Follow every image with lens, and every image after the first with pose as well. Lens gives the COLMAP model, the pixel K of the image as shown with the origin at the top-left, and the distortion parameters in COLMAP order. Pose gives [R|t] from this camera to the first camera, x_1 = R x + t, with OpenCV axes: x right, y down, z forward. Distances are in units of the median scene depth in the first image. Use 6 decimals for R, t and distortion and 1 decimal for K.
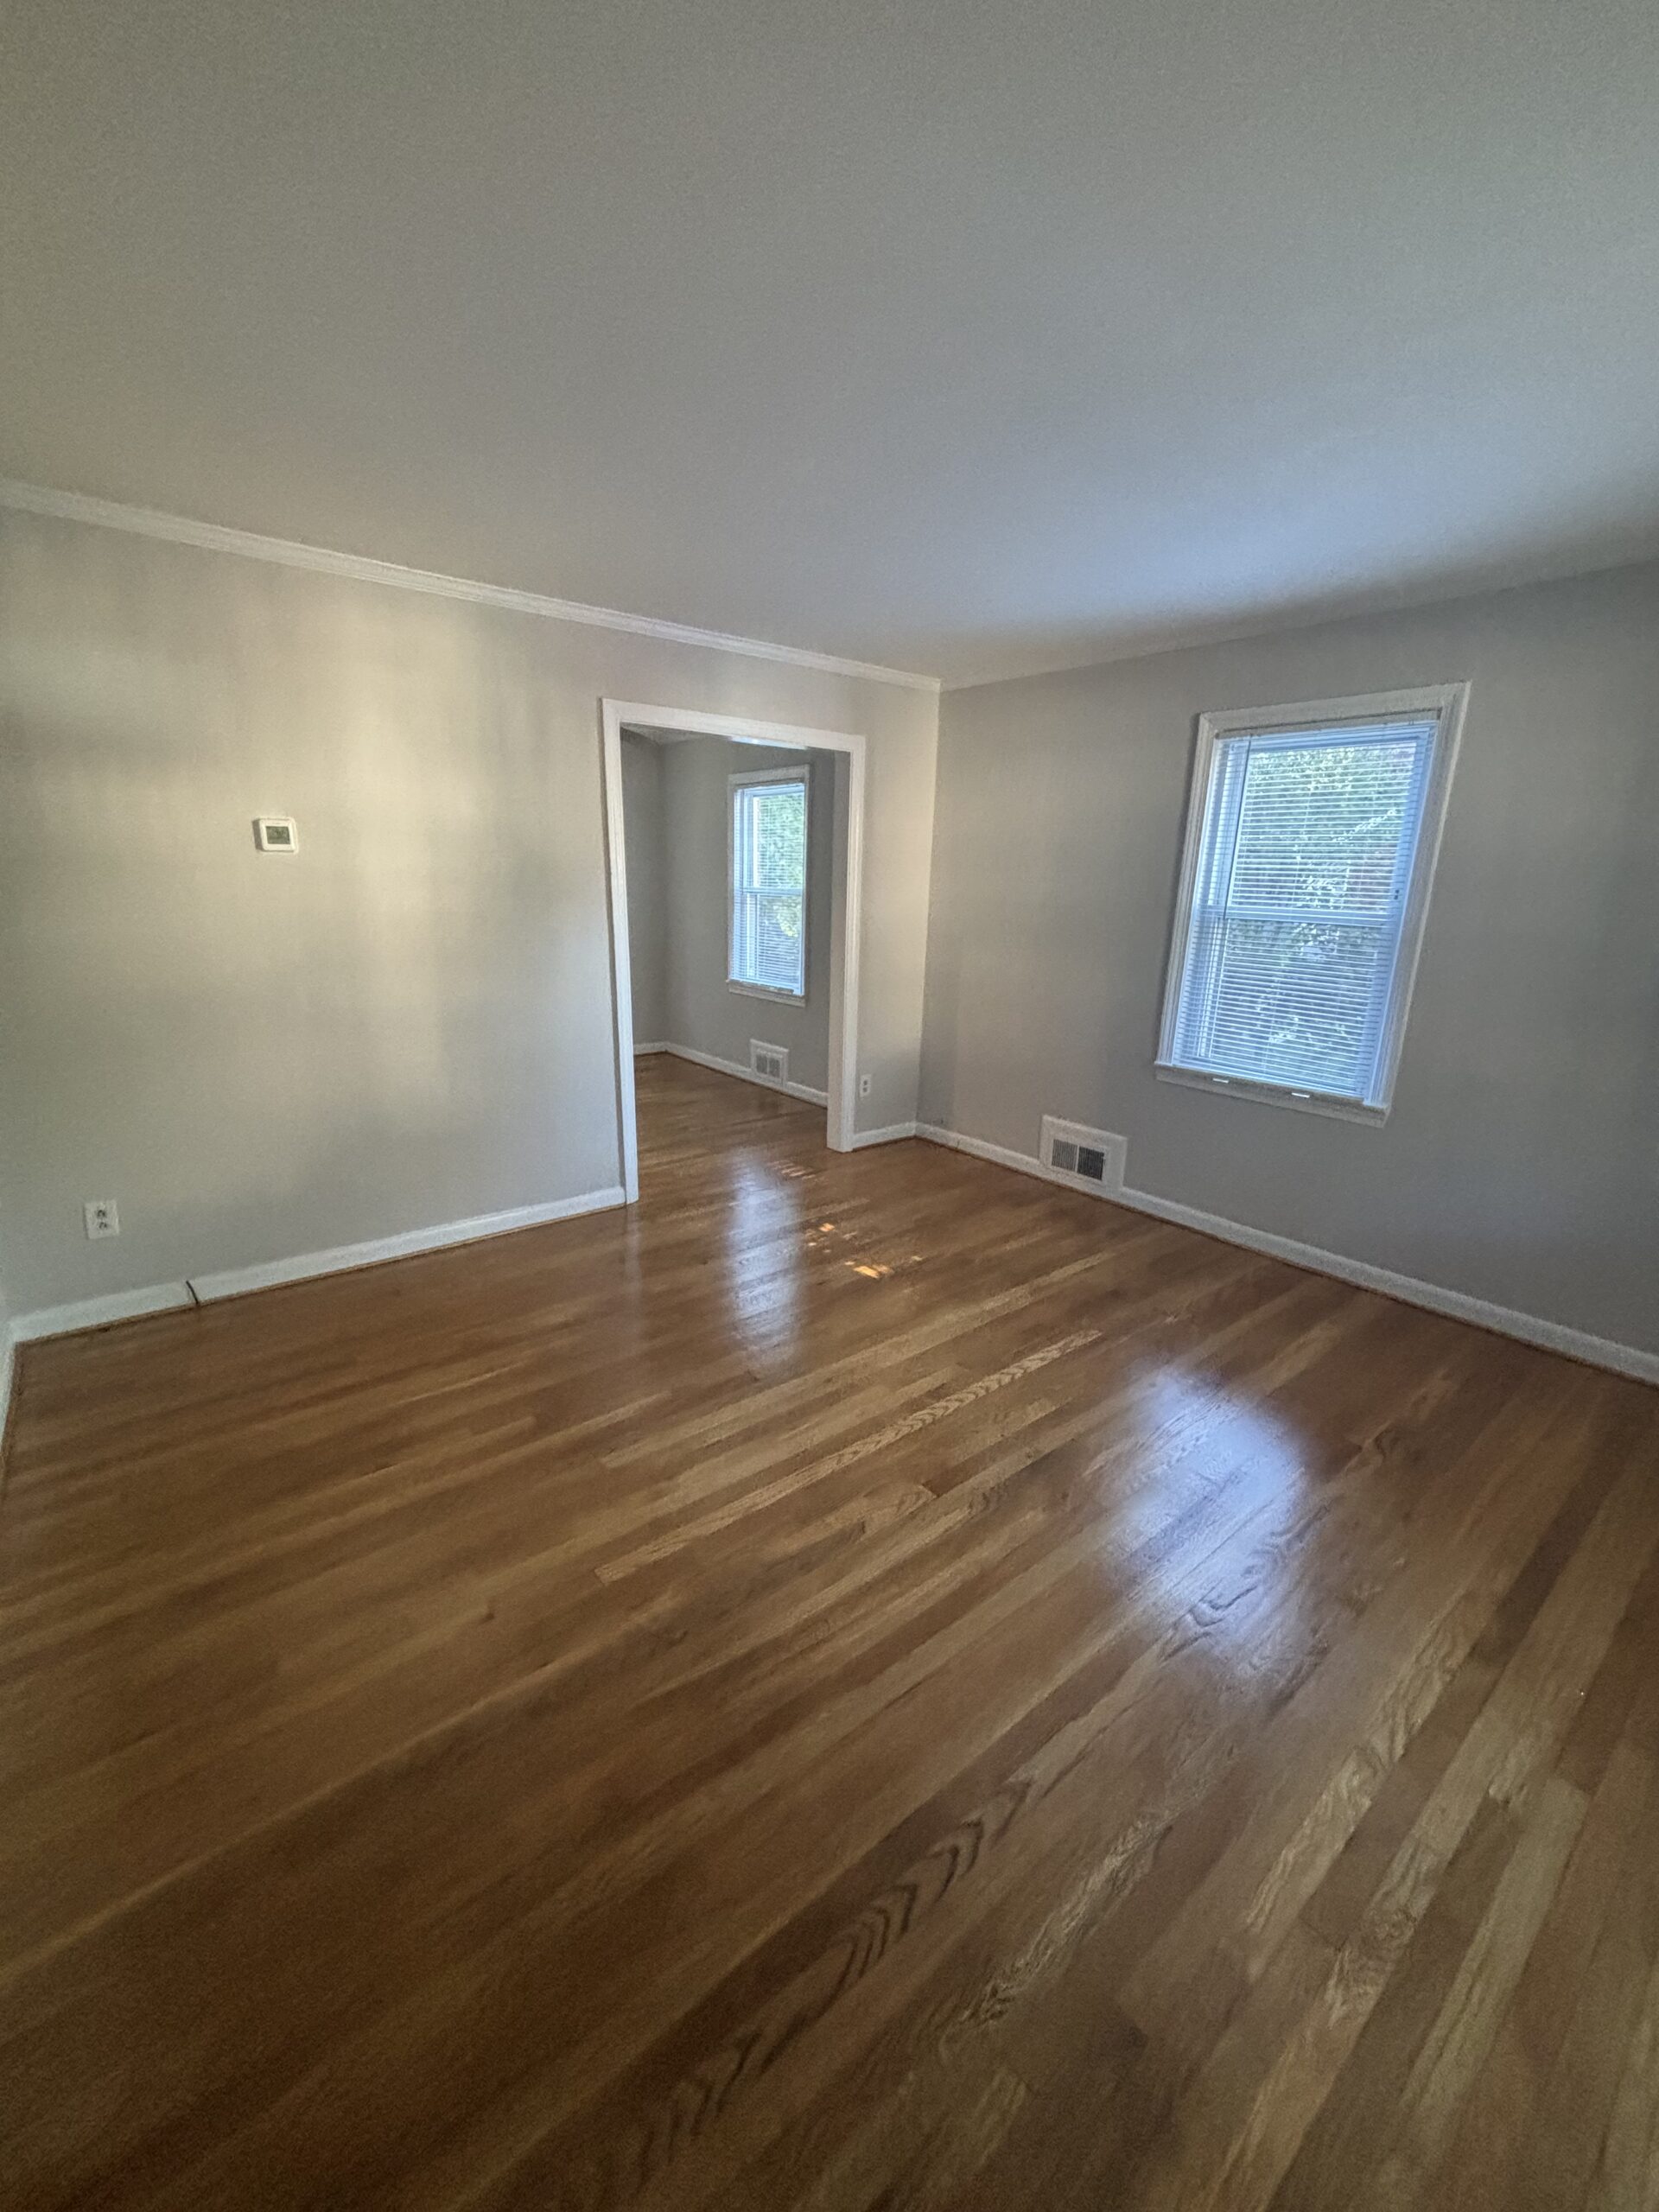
lens RADIAL K [[893.6, 0, 834.8], [0, 893.6, 1115.4], [0, 0, 1]] dist [0.001682, 0.000174]
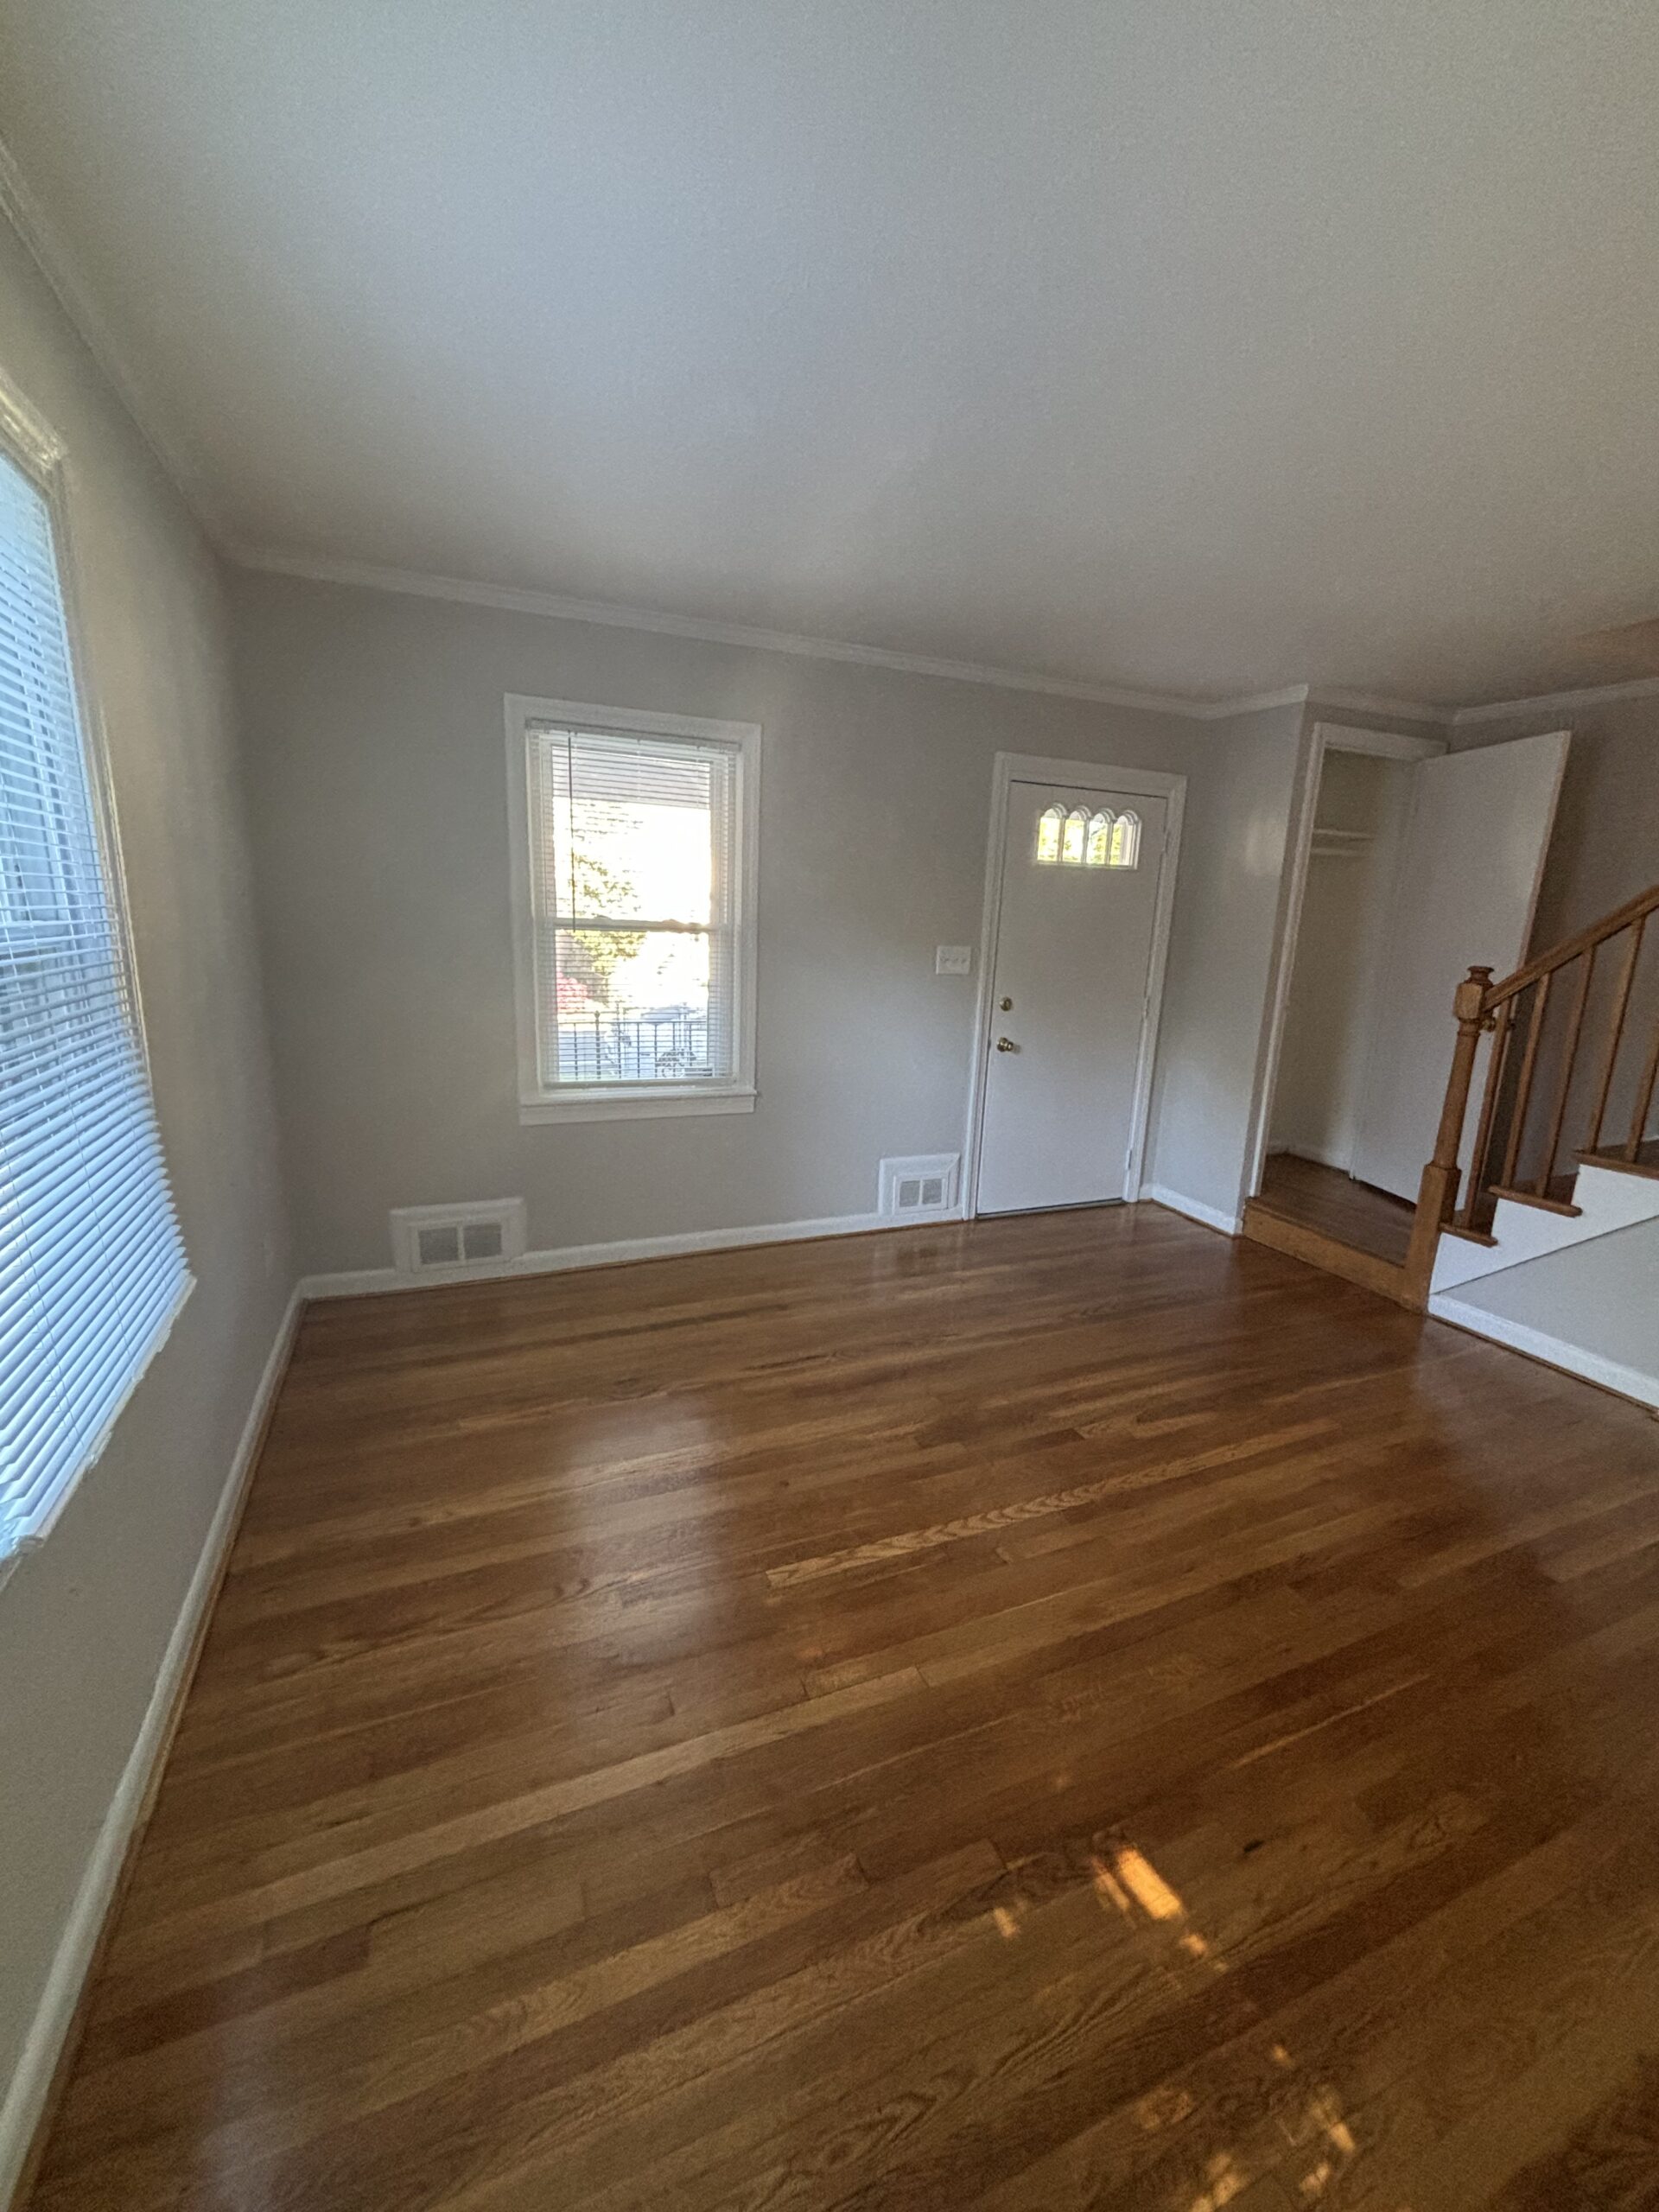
lens RADIAL K [[893.6, 0, 830.2], [0, 893.6, 1098.4], [0, 0, 1]] dist [0.001682, 0.000174]
pose [[-0.960641, -0.113030, 0.253756, 0.164819], [0.016167, 0.889182, 0.457269, -0.483641], [-0.277321, 0.443374, -0.852357, 1.829095]]
